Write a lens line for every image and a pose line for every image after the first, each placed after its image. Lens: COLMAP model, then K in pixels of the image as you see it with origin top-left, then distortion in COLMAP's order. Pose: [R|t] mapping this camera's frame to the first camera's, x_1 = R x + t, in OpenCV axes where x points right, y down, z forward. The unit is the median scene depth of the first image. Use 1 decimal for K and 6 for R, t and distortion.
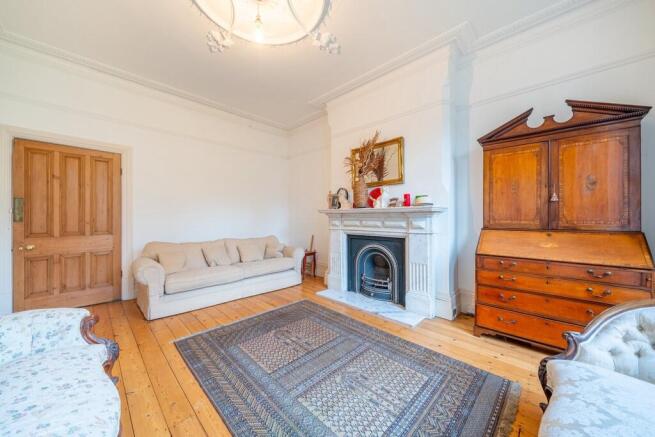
lens RADIAL K [[237.4, 0, 328.1], [0, 237.4, 217.9], [0, 0, 1]] dist [-0.000244, -0.000003]
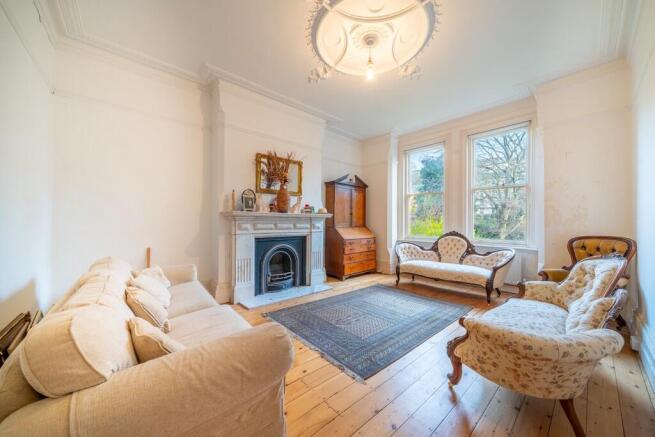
lens RADIAL K [[237.4, 0, 325.6], [0, 237.4, 217.1], [0, 0, 1]] dist [-0.000244, -0.000003]
pose [[0.071519, 0.017198, 0.997291, -1.017806], [-0.005025, 0.999845, -0.016882, -0.001143], [-0.997427, -0.003804, 0.071594, 0.750709]]
